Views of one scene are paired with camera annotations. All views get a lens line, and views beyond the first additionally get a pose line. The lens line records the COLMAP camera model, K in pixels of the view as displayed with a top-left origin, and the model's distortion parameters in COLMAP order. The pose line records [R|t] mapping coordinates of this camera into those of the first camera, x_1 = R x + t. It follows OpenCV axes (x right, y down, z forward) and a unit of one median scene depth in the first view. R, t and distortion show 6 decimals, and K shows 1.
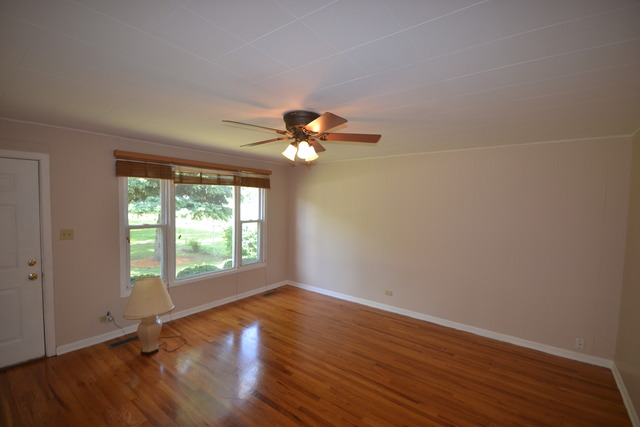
lens RADIAL K [[284.5, 0, 316.3], [0, 284.5, 211.3], [0, 0, 1]] dist [0.002542, -0.001061]
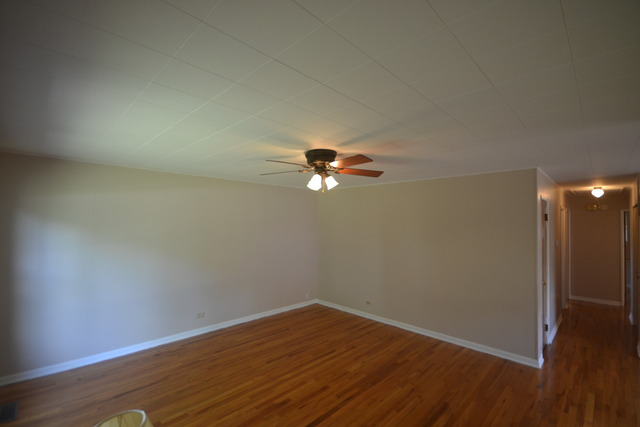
lens RADIAL K [[284.5, 0, 317.0], [0, 284.5, 215.2], [0, 0, 1]] dist [0.002542, -0.001061]
pose [[0.125691, 0.010225, 0.992017, -0.857668], [0.023301, 0.999641, -0.013256, -0.039798], [-0.991796, 0.024781, 0.125408, 0.621238]]
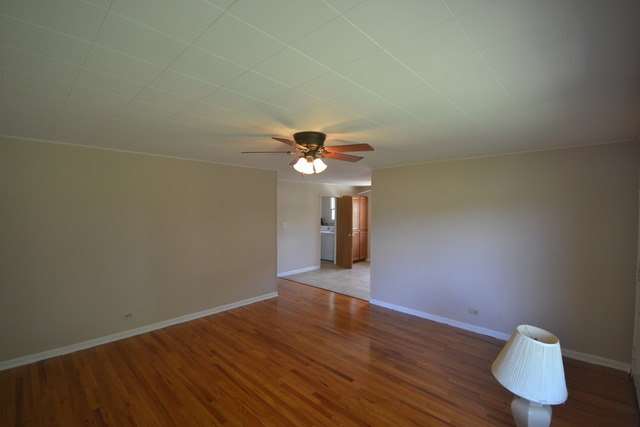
lens RADIAL K [[284.5, 0, 316.2], [0, 284.5, 214.4], [0, 0, 1]] dist [0.002542, -0.001061]
pose [[-0.994329, -0.025223, 0.103313, -0.143250], [-0.019584, 0.998281, 0.055239, -0.051374], [-0.104529, 0.052902, -0.993114, 1.532803]]
